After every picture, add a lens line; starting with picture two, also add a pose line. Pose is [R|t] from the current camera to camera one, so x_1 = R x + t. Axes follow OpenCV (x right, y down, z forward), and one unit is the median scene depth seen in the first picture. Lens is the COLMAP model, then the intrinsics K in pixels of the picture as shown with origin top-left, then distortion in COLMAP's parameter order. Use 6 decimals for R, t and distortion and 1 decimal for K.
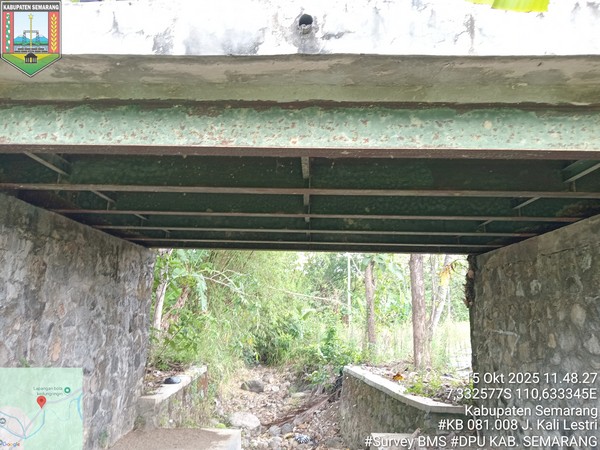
lens RADIAL K [[450.8, 0, 300.0], [0, 450.8, 225.0], [0, 0, 1]] dist [0.037313, -0.078923]
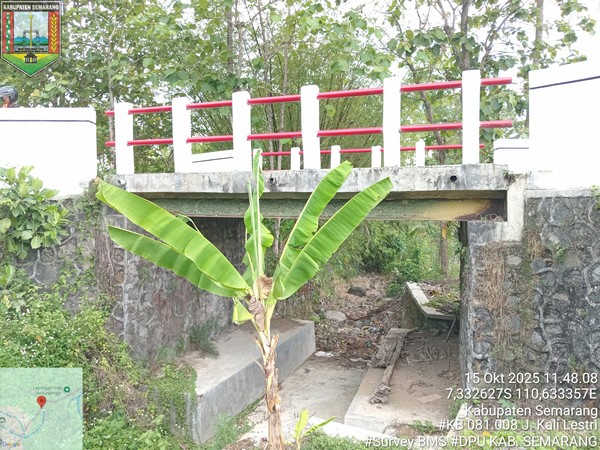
lens RADIAL K [[450.8, 0, 300.0], [0, 450.8, 225.0], [0, 0, 1]] dist [0.037313, -0.078923]
pose [[0.953143, -0.004183, -0.302493, 0.566742], [0.067898, 0.977352, 0.200431, -0.412192], [0.294803, -0.211578, 0.931840, -0.876034]]
